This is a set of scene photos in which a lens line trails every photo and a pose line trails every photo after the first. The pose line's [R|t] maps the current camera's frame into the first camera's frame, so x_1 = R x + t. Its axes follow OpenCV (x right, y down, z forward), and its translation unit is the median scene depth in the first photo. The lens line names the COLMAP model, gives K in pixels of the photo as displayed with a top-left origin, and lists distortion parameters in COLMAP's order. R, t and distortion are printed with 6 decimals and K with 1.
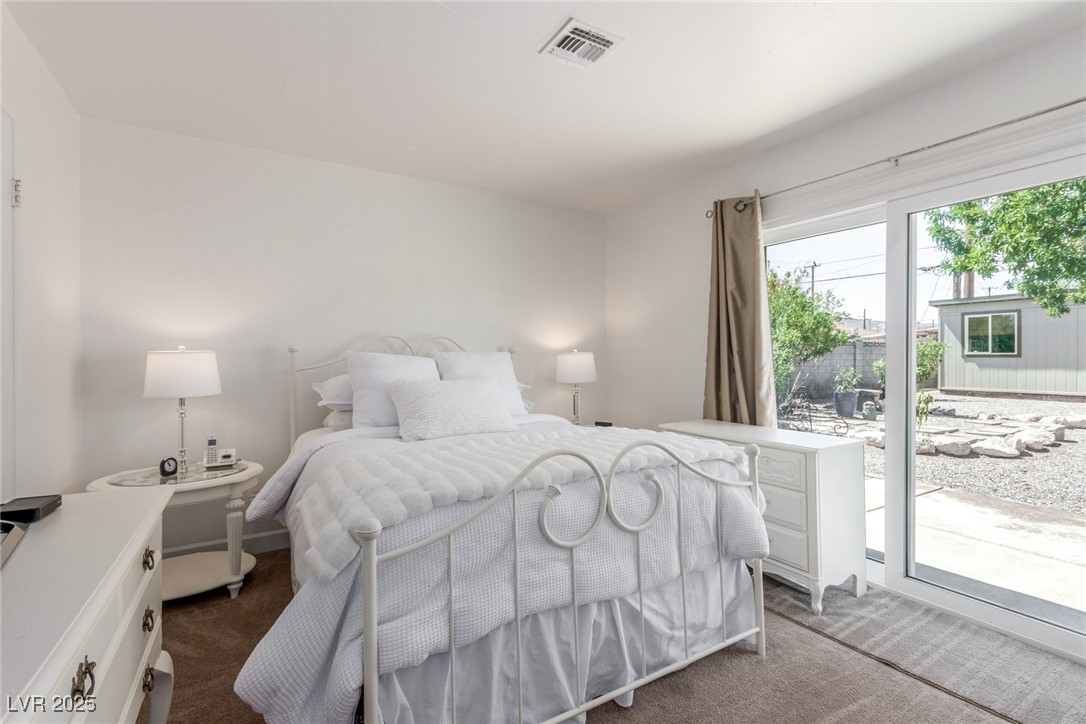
lens RADIAL K [[503.3, 0, 544.6], [0, 503.3, 360.0], [0, 0, 1]] dist [0.004431, -0.000595]
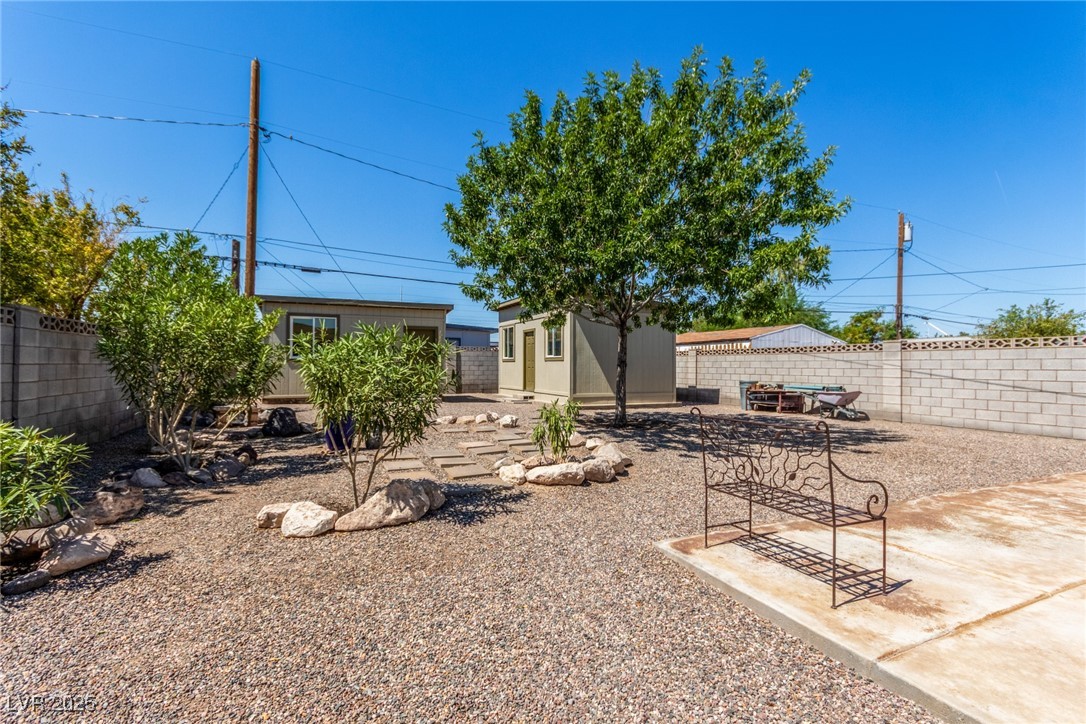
lens RADIAL K [[503.3, 0, 542.2], [0, 503.3, 361.7], [0, 0, 1]] dist [0.004431, -0.000595]
pose [[0.116060, 0.009829, 0.993194, -0.018235], [0.002883, 0.999943, -0.010232, 0.005173], [-0.993238, 0.004051, 0.116025, 0.440724]]
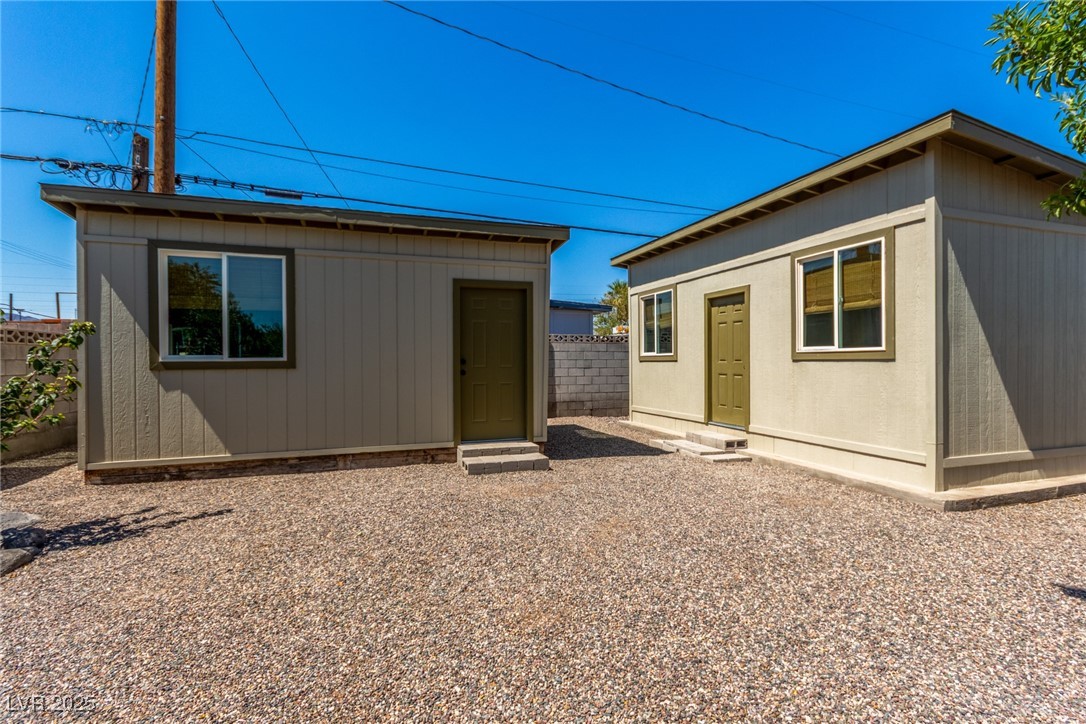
lens RADIAL K [[503.3, 0, 545.6], [0, 503.3, 360.7], [0, 0, 1]] dist [0.004431, -0.000595]
pose [[0.209183, 0.002786, 0.977873, 0.549637], [0.011462, 0.999920, -0.005300, -0.006755], [-0.977809, 0.012317, 0.209134, 0.668386]]
